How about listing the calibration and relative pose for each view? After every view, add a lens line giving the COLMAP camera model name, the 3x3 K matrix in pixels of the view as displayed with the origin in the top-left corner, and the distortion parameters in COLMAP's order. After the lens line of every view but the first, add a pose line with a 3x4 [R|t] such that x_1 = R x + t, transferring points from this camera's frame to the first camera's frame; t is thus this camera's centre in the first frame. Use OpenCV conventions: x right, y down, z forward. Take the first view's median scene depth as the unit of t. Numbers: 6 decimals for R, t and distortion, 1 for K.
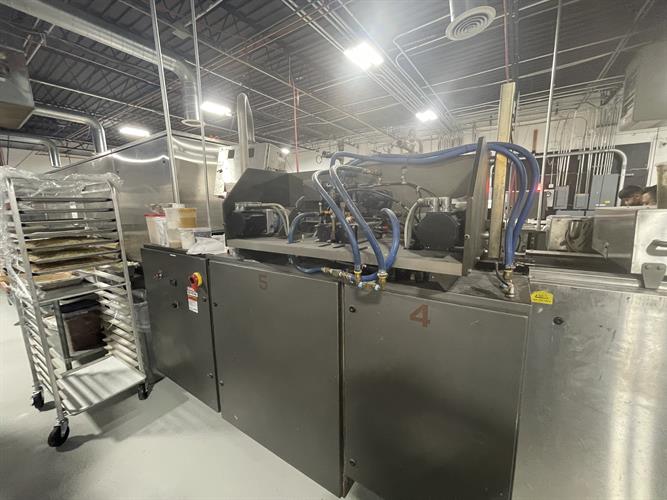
lens RADIAL K [[267.5, 0, 334.4], [0, 267.5, 250.3], [0, 0, 1]] dist [0.000643, -0.000918]
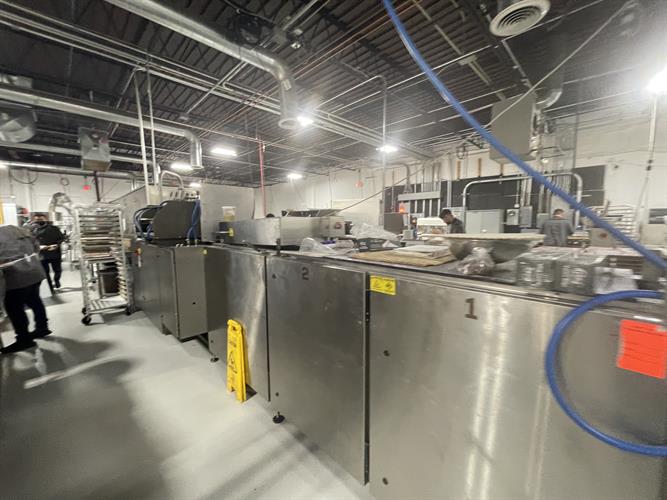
lens RADIAL K [[267.5, 0, 332.4], [0, 267.5, 251.4], [0, 0, 1]] dist [0.000643, -0.000918]
pose [[0.979684, 0.035301, -0.197418, 1.140358], [-0.045897, 0.997726, -0.049356, 0.102790], [0.195226, 0.057414, 0.979076, -0.674532]]
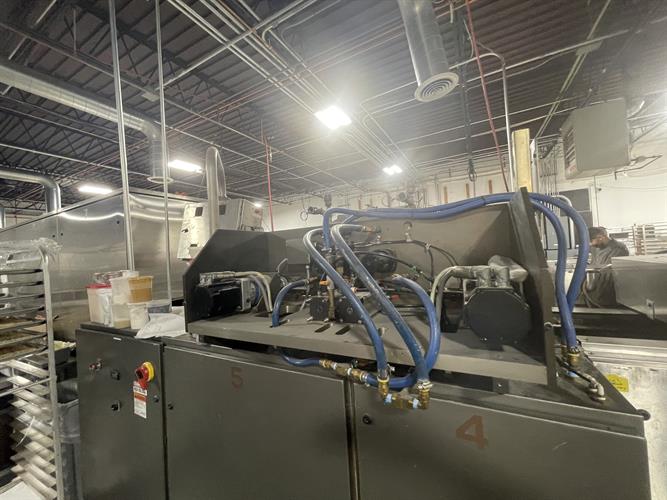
lens RADIAL K [[267.5, 0, 332.8], [0, 267.5, 249.8], [0, 0, 1]] dist [0.000643, -0.000918]
pose [[0.994256, -0.044313, 0.097421, -0.033938], [0.061107, 0.982345, -0.176815, -0.047891], [-0.087866, 0.181752, 0.979411, 0.106872]]
